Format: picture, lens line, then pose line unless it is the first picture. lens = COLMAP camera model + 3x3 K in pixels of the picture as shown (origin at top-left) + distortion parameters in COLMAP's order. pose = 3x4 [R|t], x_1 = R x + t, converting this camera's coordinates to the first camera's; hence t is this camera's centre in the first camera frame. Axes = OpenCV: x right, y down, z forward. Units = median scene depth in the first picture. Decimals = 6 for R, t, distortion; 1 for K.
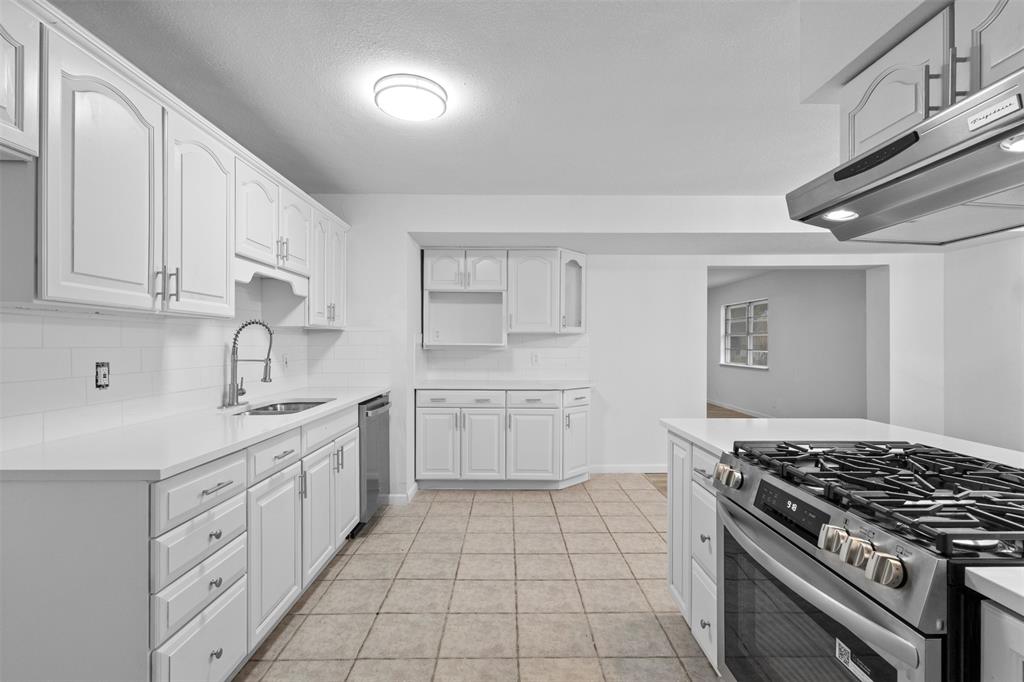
lens RADIAL K [[475.4, 0, 511.0], [0, 475.4, 349.8], [0, 0, 1]] dist [0.008705, -0.000948]
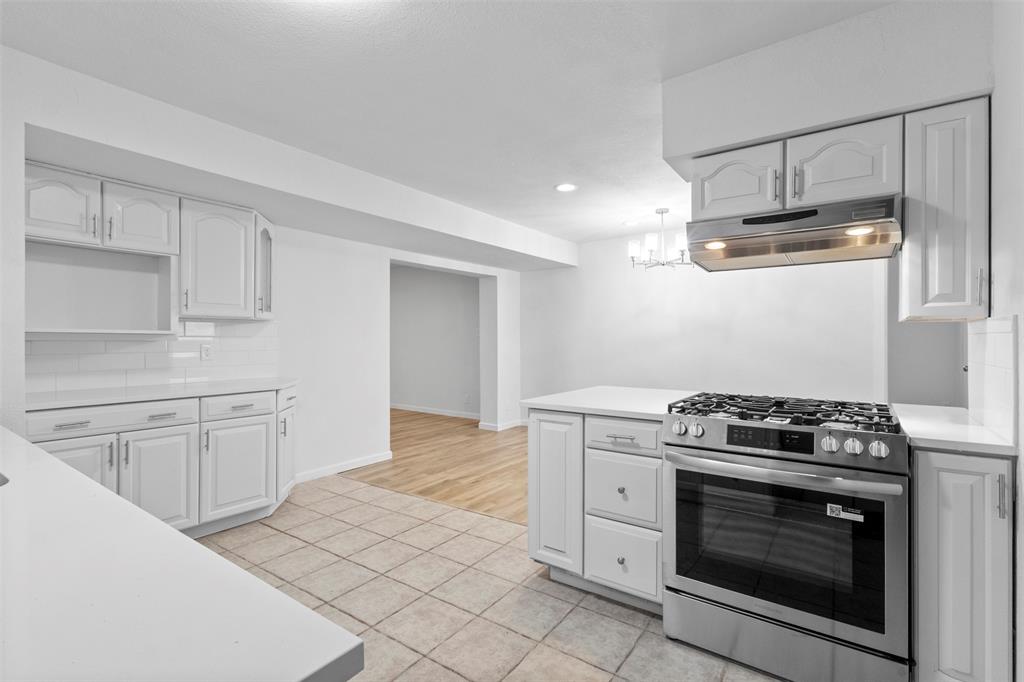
lens RADIAL K [[475.4, 0, 508.9], [0, 475.4, 336.3], [0, 0, 1]] dist [0.008705, -0.000948]
pose [[0.587715, 0.002431, 0.809064, -0.292619], [0.007788, 0.999932, -0.008662, 0.004371], [-0.809030, 0.011392, 0.587657, 0.199970]]
